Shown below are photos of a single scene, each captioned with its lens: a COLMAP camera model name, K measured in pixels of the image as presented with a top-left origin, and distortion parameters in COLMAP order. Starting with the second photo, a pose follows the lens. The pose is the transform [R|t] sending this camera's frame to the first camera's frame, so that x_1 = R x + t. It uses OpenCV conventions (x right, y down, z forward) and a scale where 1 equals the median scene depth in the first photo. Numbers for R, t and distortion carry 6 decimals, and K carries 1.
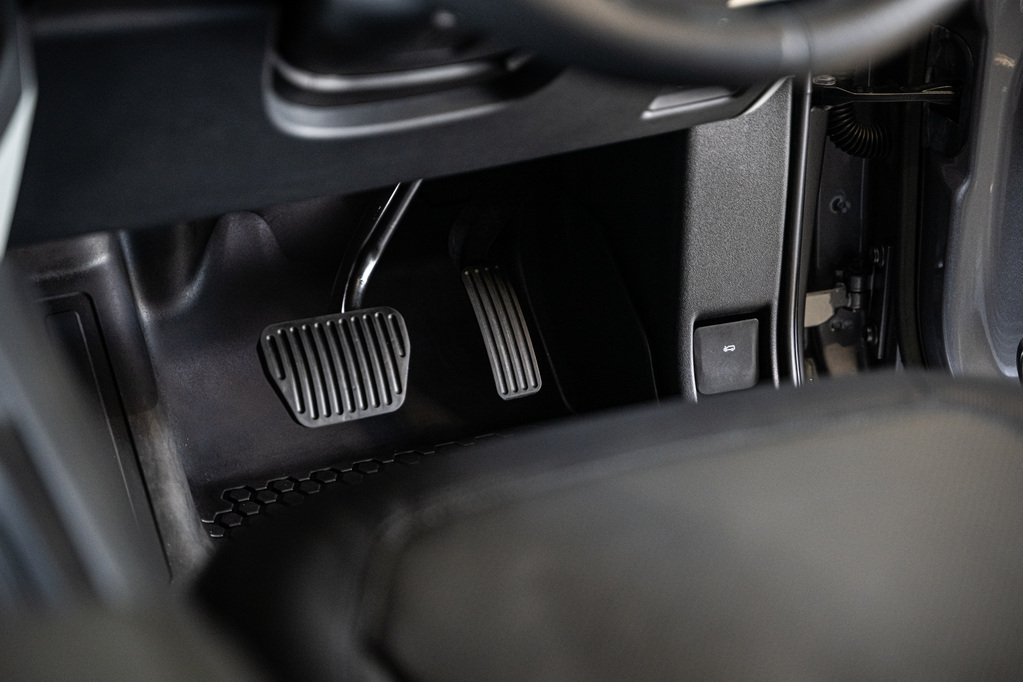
lens RADIAL K [[1935.6, 0, 511.5], [0, 1935.6, 341.0], [0, 0, 1]] dist [-0.028454, -0.075861]
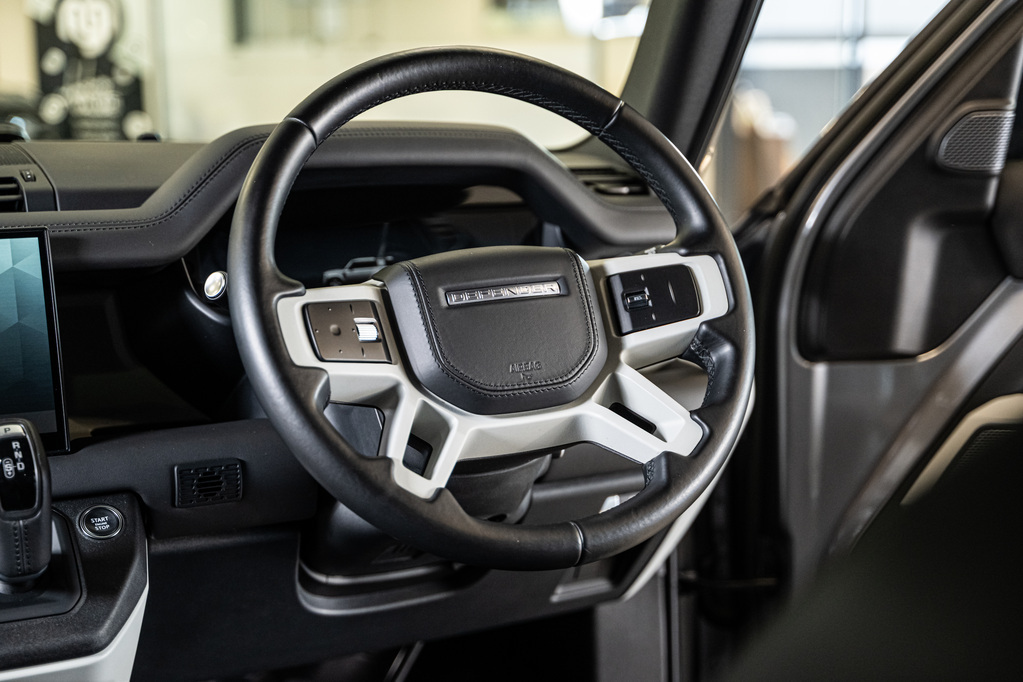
lens RADIAL K [[1629.1, 0, 511.5], [0, 1629.1, 341.0], [0, 0, 1]] dist [-0.008467, 0.064429]
pose [[0.998707, -0.036715, -0.035158, 0.082074], [0.024971, 0.956768, -0.289778, 0.055984], [0.044277, 0.288525, 0.956448, -0.266907]]
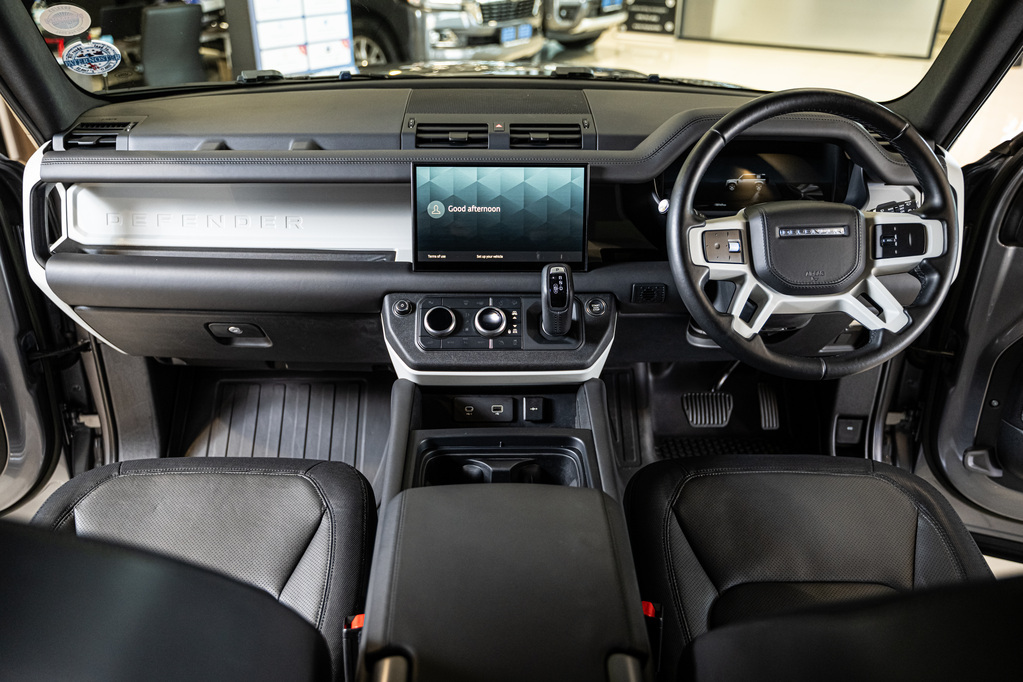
lens RADIAL K [[817.9, 0, 512.3], [0, 817.9, 328.0], [0, 0, 1]] dist [0.002897, 0.003889]
pose [[0.906571, 0.171148, -0.385795, 0.110602], [-0.172007, 0.984557, 0.032578, -0.102838], [0.385413, 0.036825, 0.922009, -0.325531]]
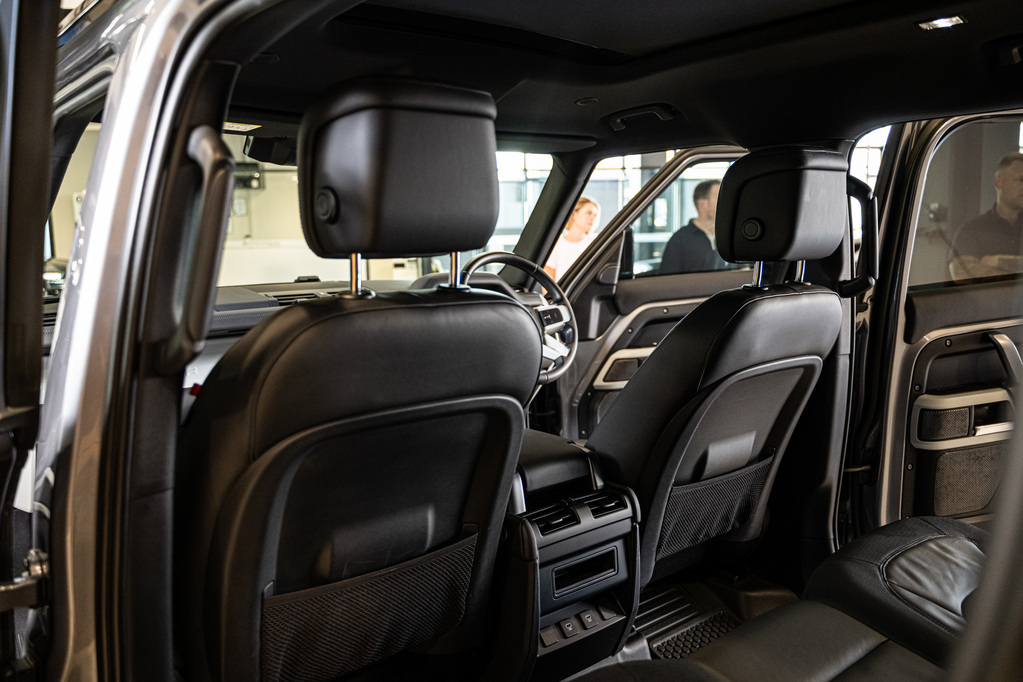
lens RADIAL K [[817.9, 0, 512.3], [0, 817.9, 328.0], [0, 0, 1]] dist [0.002897, 0.003889]
pose [[0.969699, -0.072308, 0.233358, -0.359357], [0.148090, 0.933675, -0.326069, 0.347306], [-0.194303, 0.350746, 0.916091, -0.964405]]
